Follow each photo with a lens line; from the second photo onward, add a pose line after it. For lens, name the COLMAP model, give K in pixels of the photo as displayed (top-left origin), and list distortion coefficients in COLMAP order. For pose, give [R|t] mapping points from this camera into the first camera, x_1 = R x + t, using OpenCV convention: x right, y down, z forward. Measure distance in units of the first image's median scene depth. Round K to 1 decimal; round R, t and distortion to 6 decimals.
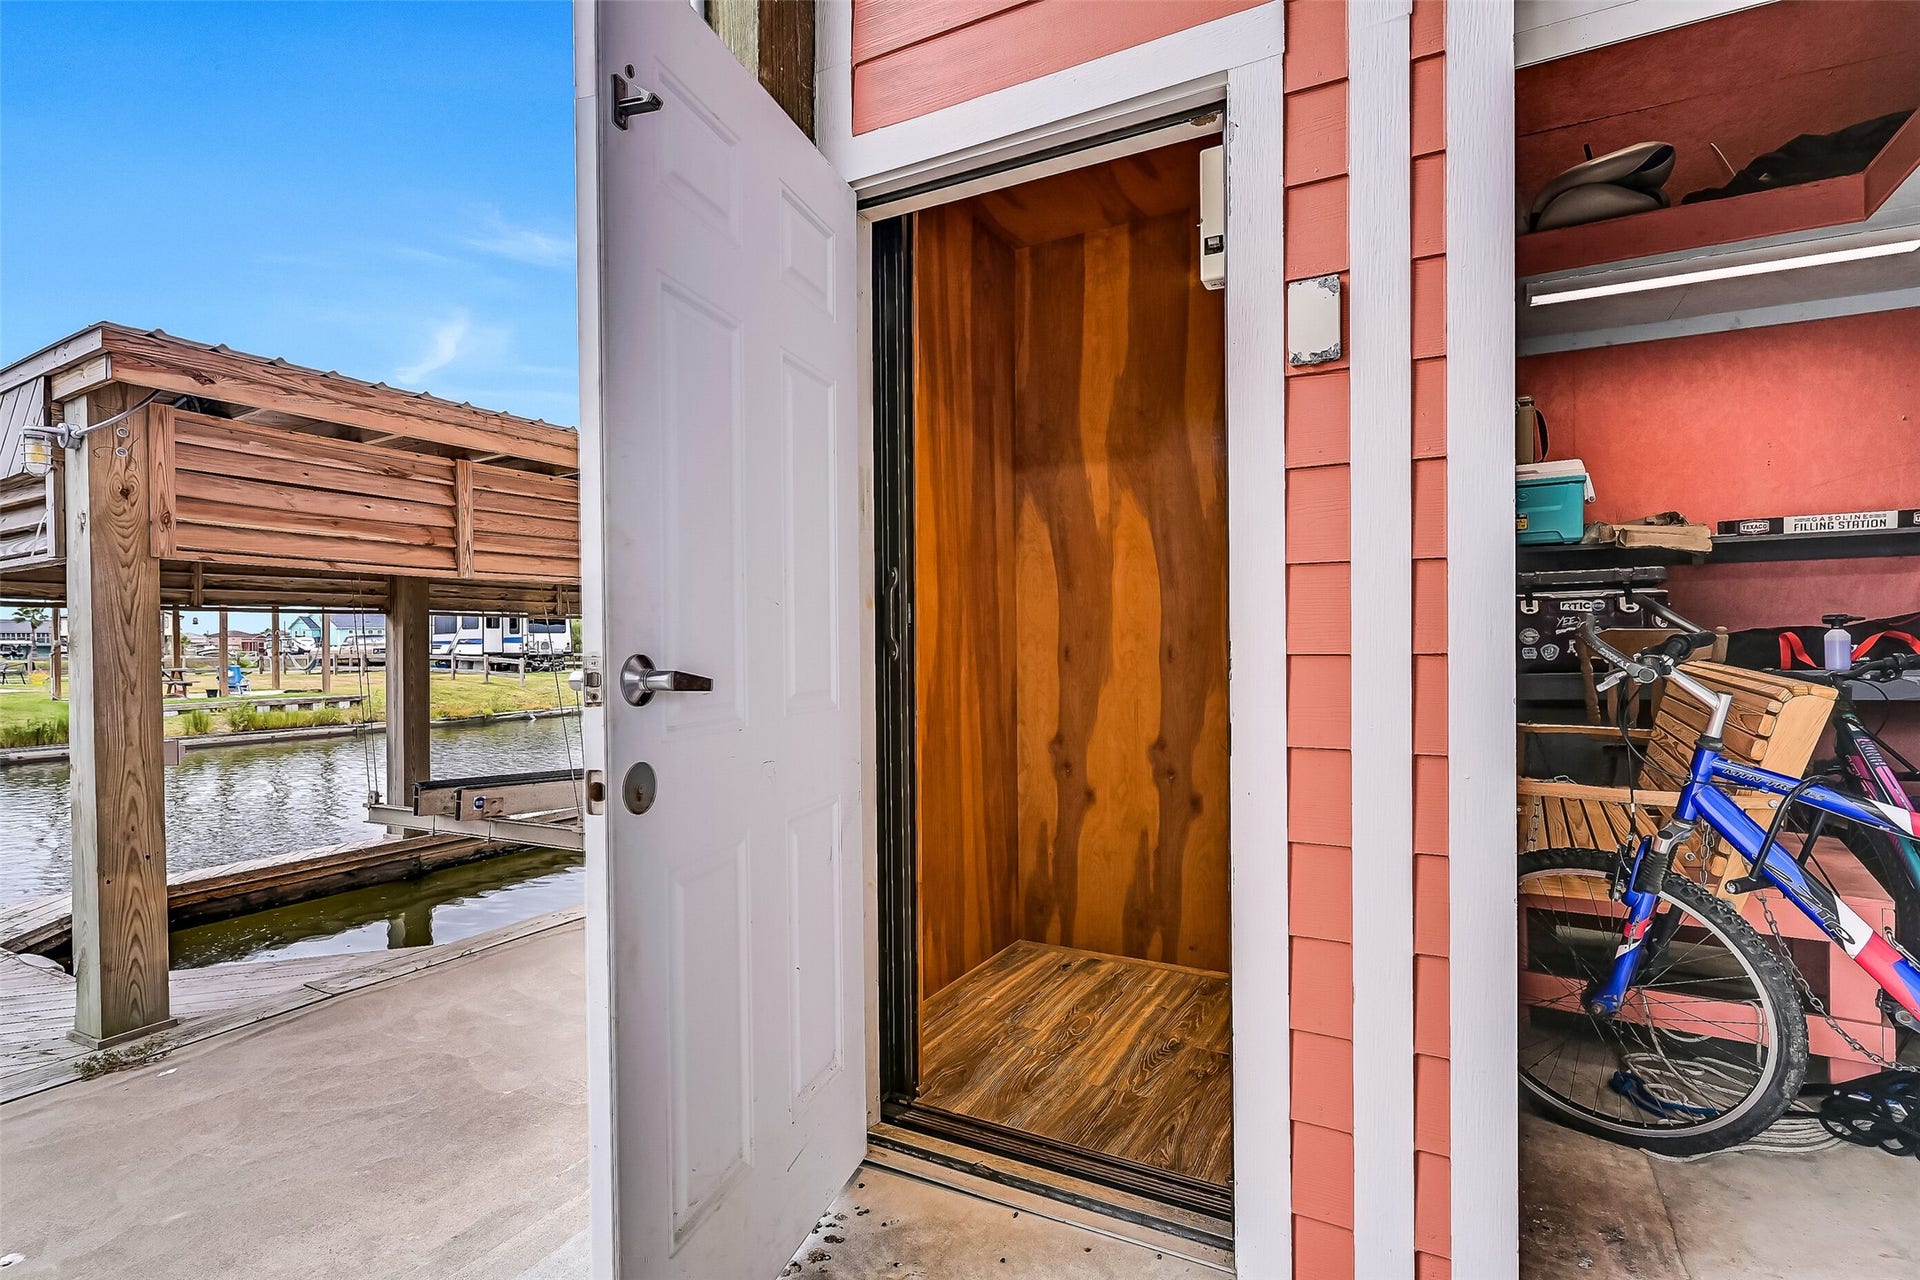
lens RADIAL K [[850.4, 0, 968.8], [0, 850.4, 650.5], [0, 0, 1]] dist [-0.002404, -0.000464]
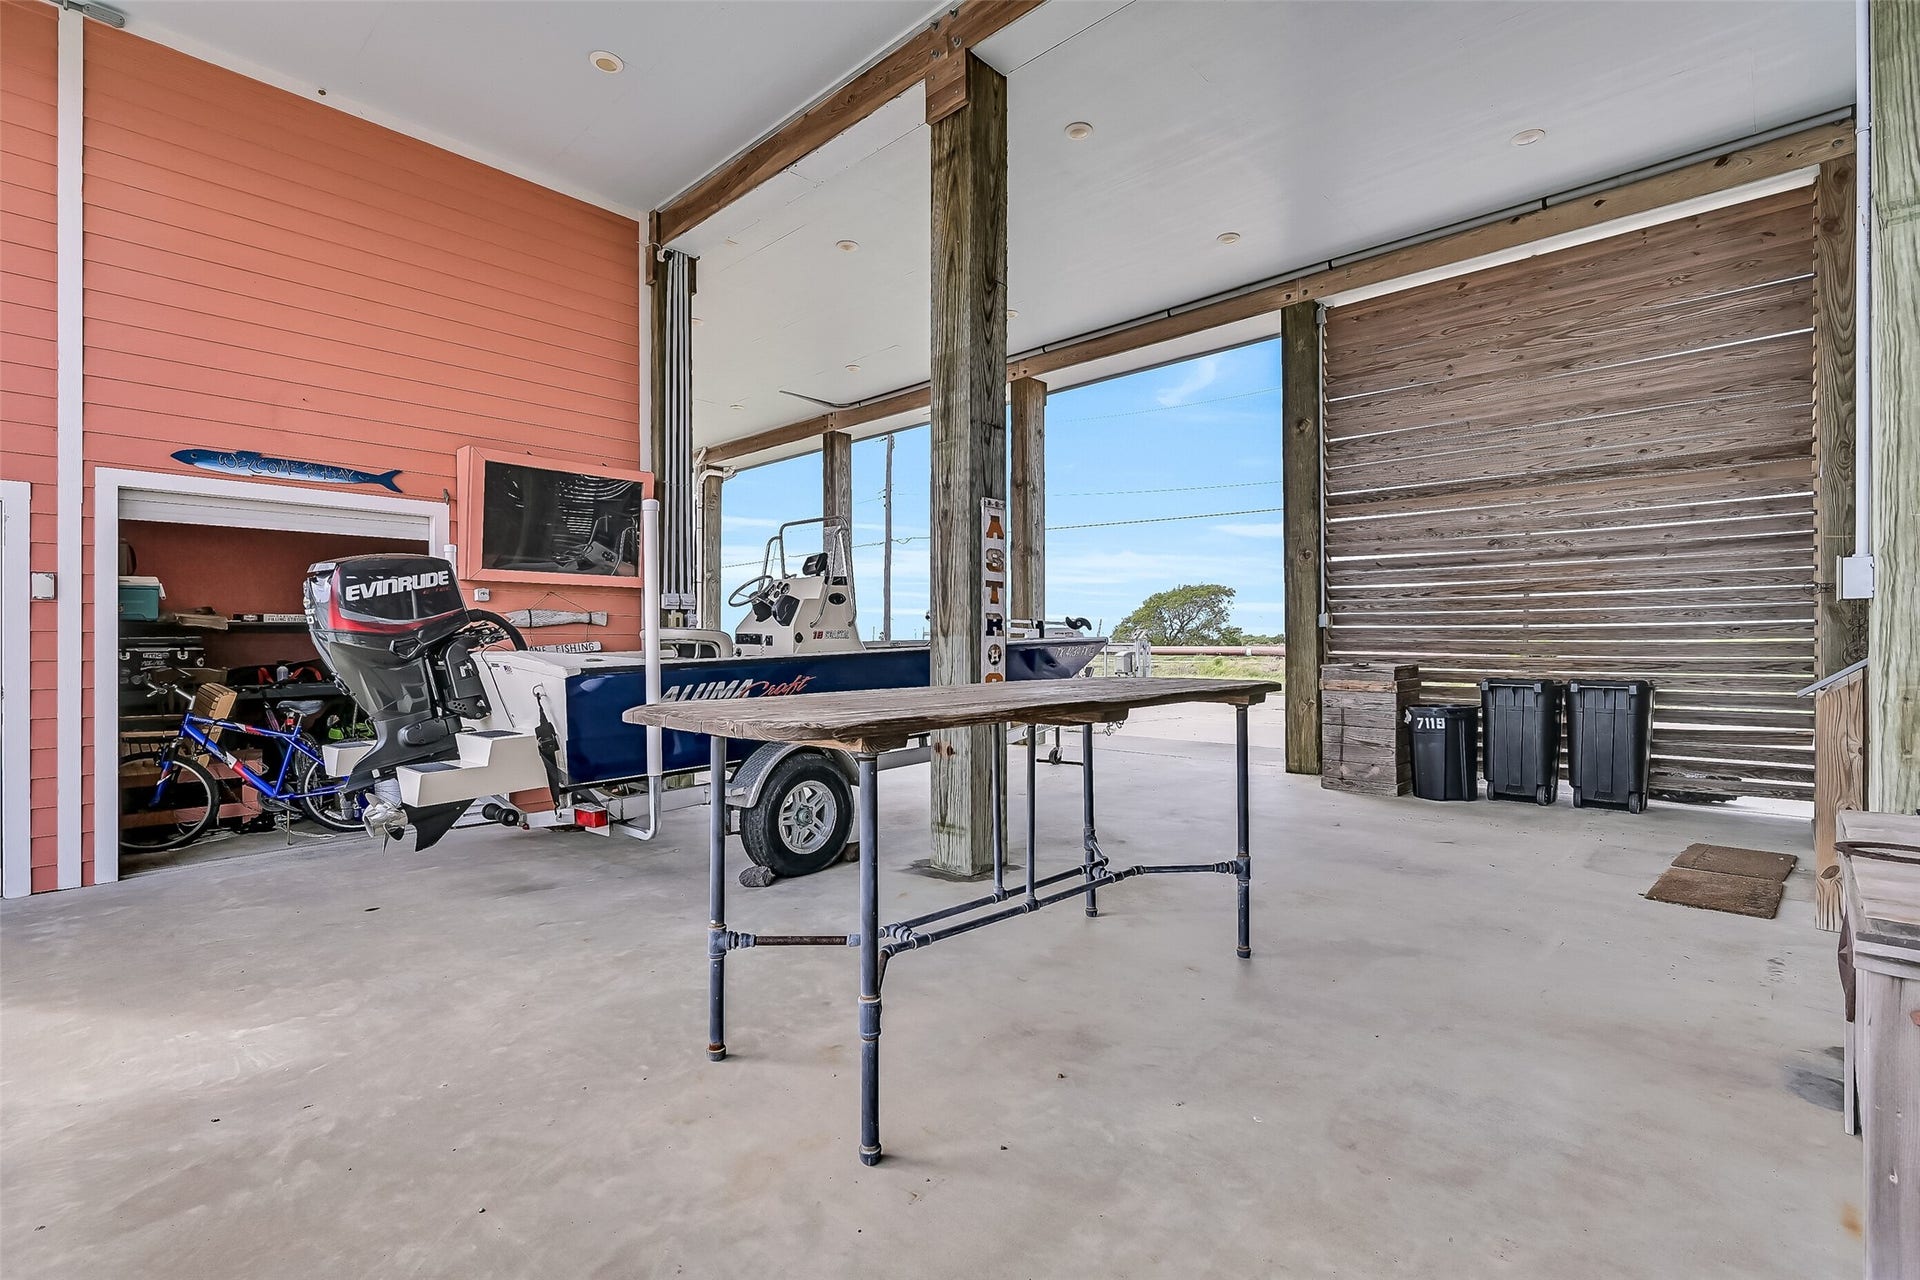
lens RADIAL K [[850.4, 0, 968.8], [0, 850.4, 650.5], [0, 0, 1]] dist [-0.002404, -0.000464]
pose [[0.209869, 0.003659, 0.977723, -0.867422], [0.004180, 0.999980, -0.004640, -0.049776], [-0.977721, 0.005061, 0.209850, -1.348233]]
